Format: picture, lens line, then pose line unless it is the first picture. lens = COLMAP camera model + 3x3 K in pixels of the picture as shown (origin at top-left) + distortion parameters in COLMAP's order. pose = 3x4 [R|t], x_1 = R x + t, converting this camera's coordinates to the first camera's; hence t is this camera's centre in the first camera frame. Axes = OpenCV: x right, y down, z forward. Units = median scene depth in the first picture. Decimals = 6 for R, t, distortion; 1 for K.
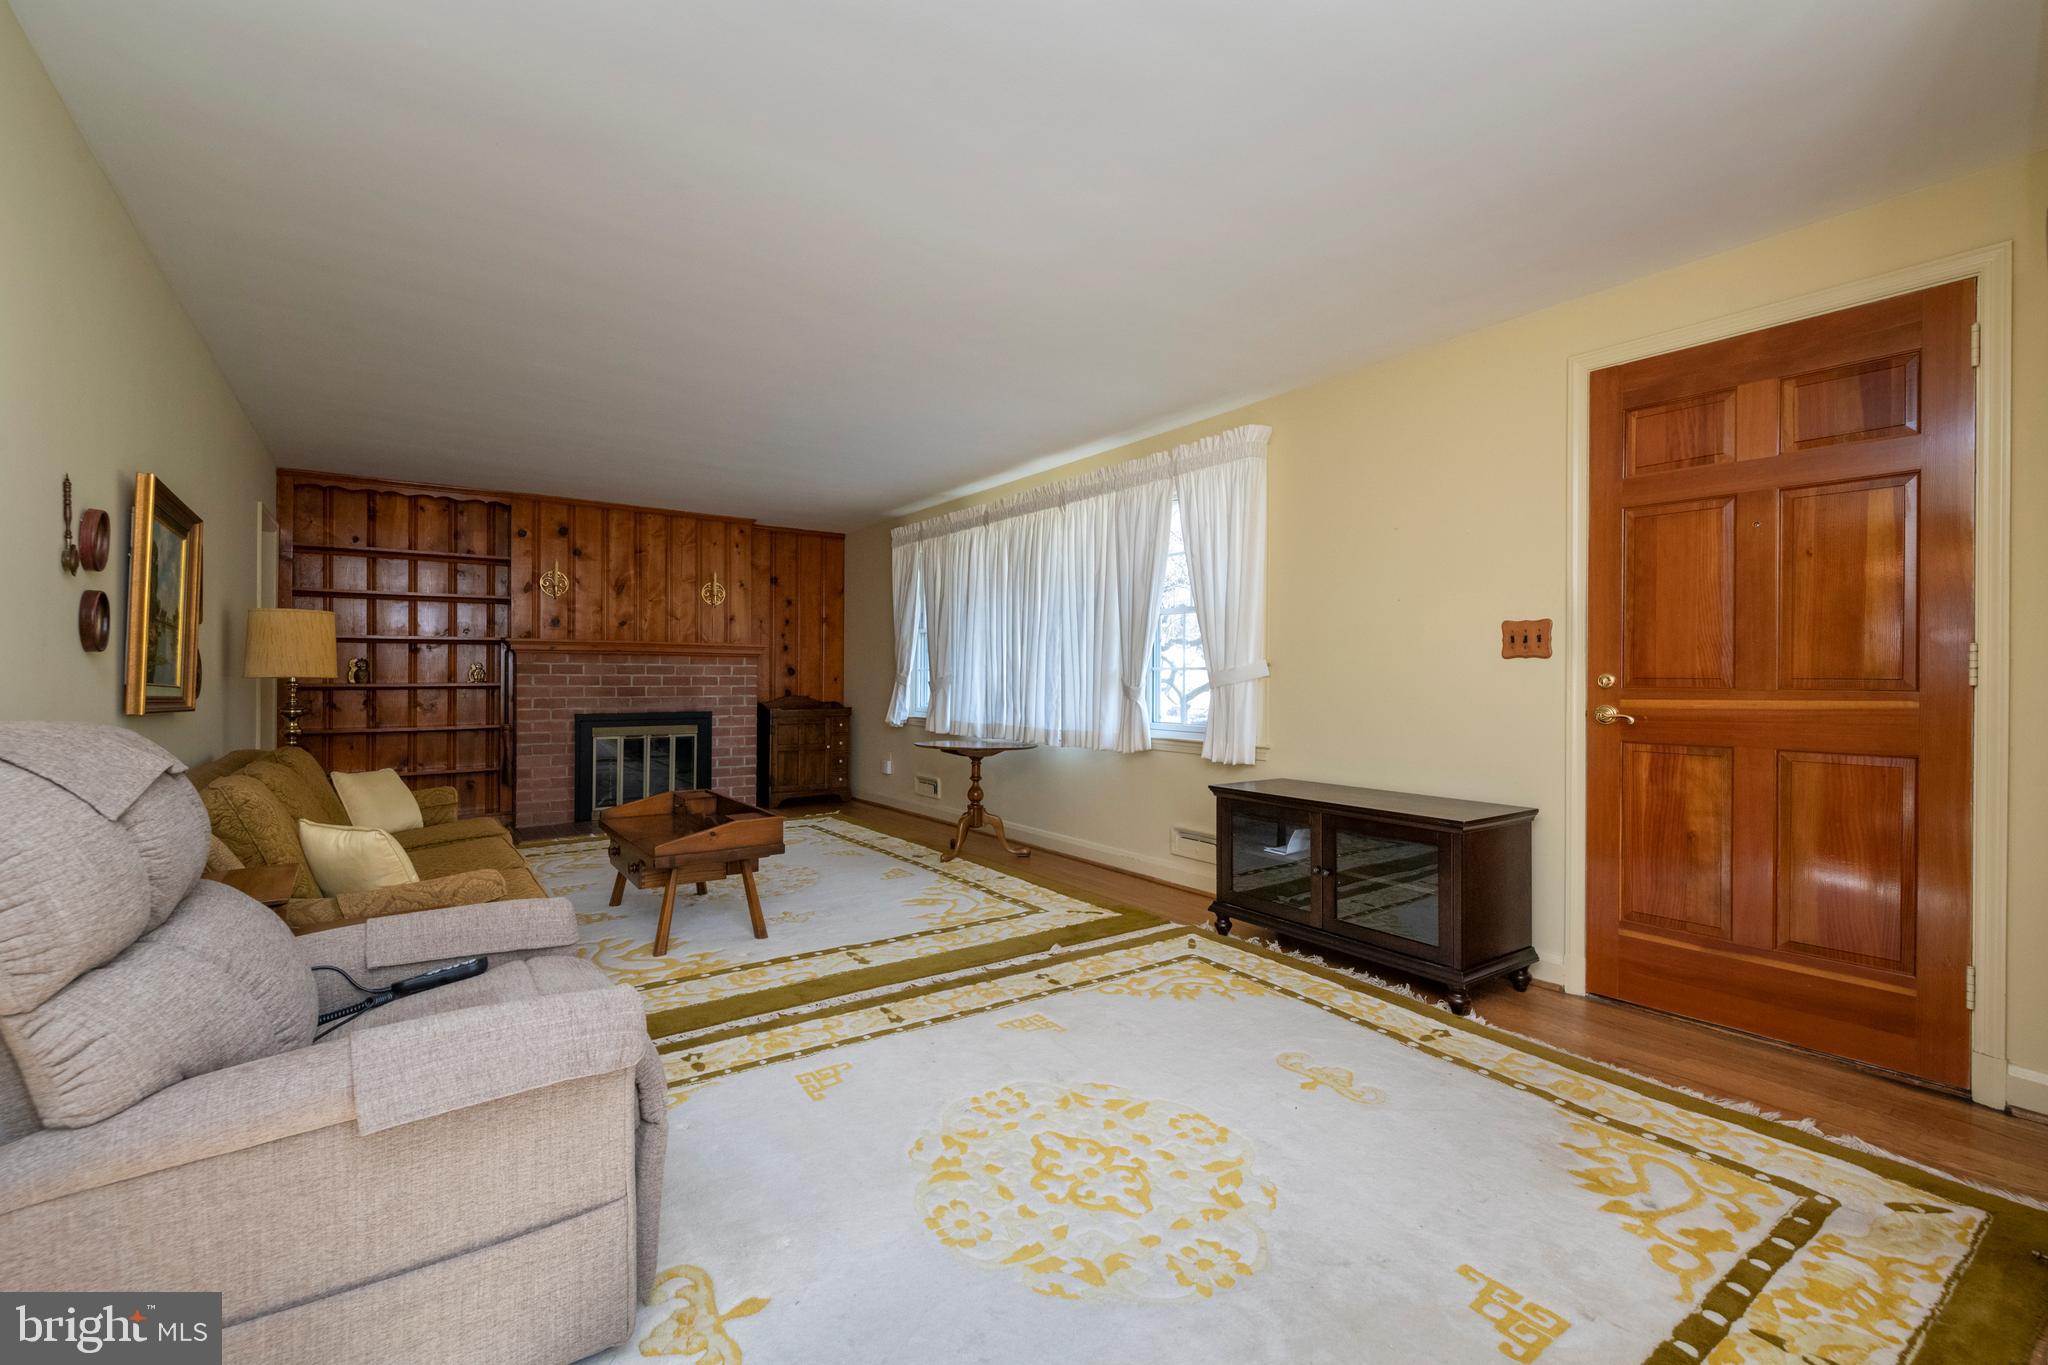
lens RADIAL K [[872.0, 0, 1027.5], [0, 872.0, 673.9], [0, 0, 1]] dist [0.008745, -0.004386]
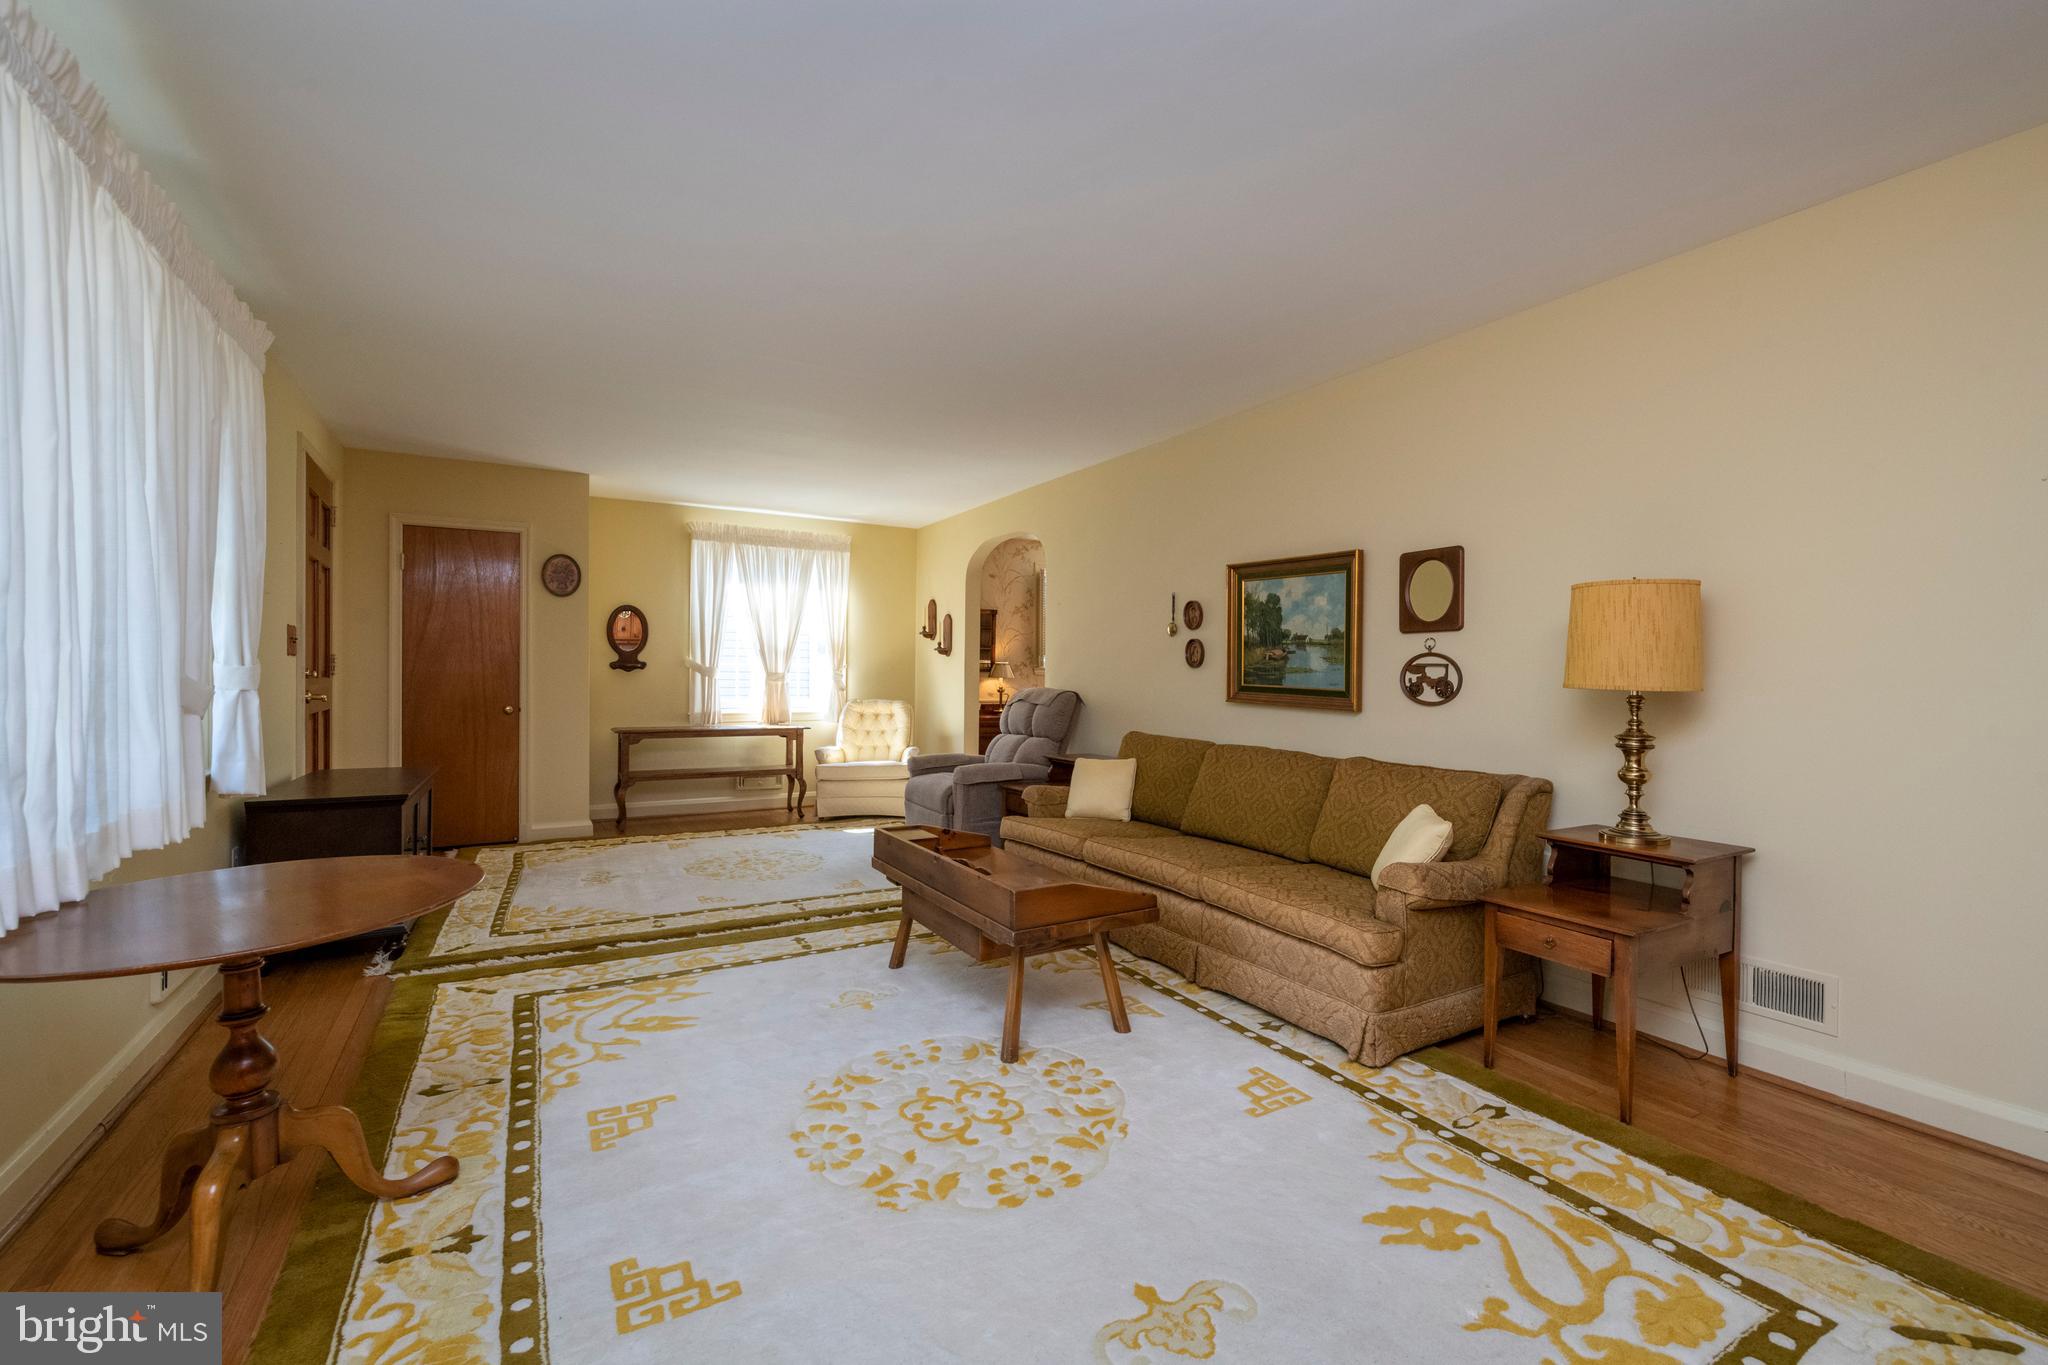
lens RADIAL K [[872.0, 0, 1023.5], [0, 872.0, 688.0], [0, 0, 1]] dist [0.008745, -0.004386]
pose [[-0.995222, -0.012403, 0.096846, -0.455119], [-0.011327, 0.999868, 0.011654, 0.001794], [-0.096977, 0.010501, -0.995231, 1.646828]]
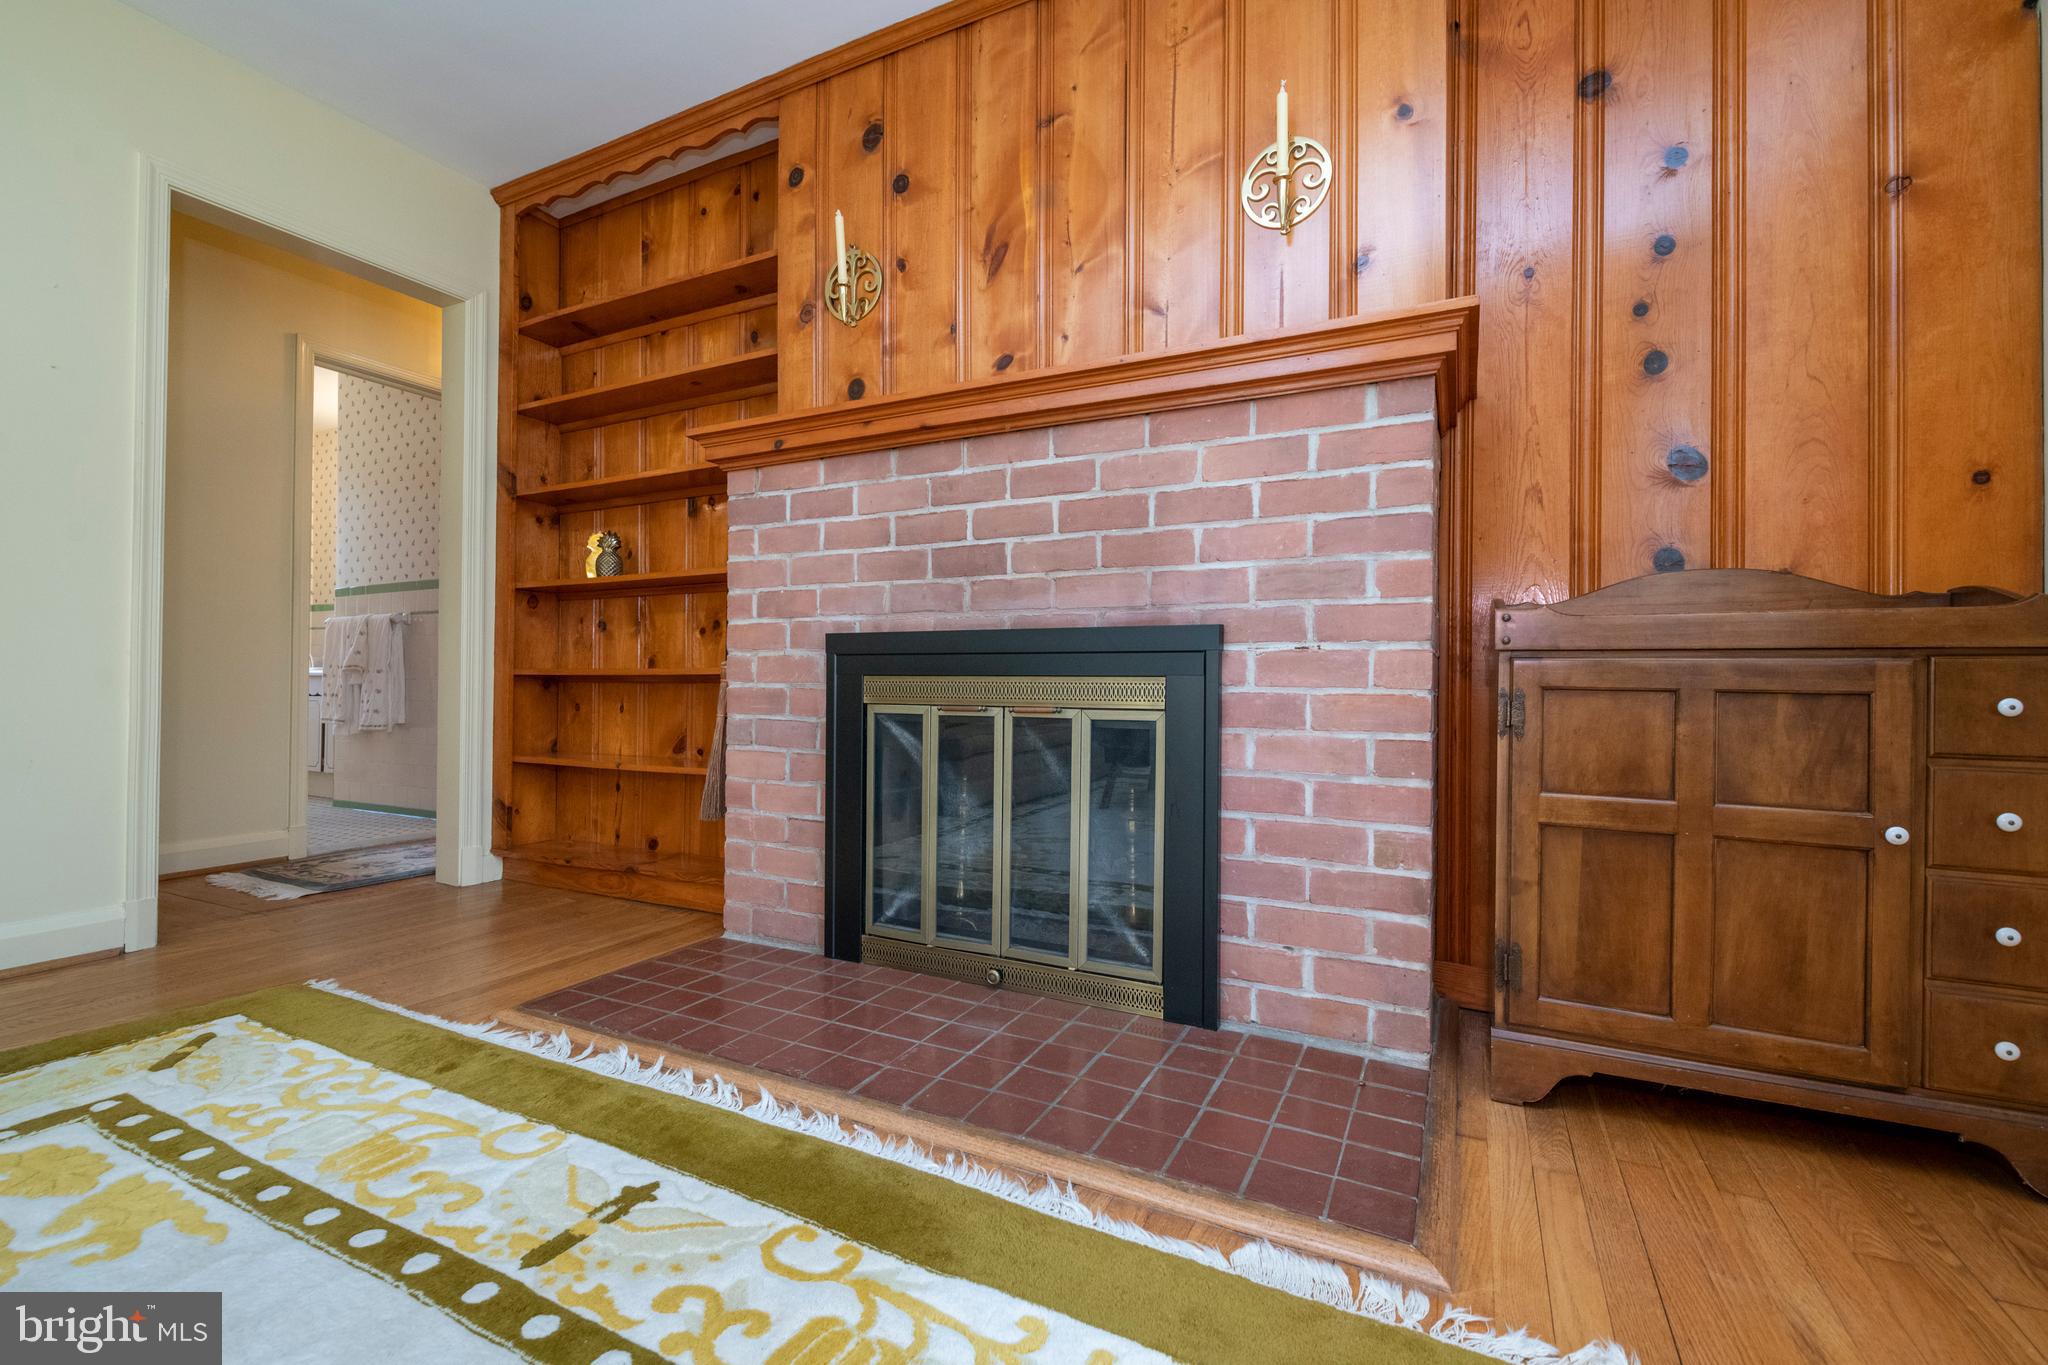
lens RADIAL K [[872.0, 0, 1036.8], [0, 872.0, 673.7], [0, 0, 1]] dist [0.008745, -0.004386]
pose [[0.458569, -0.005210, -0.888644, -0.283363], [-0.001207, 0.999978, -0.006486, 0.098268], [0.888658, 0.004047, 0.458553, 1.421770]]
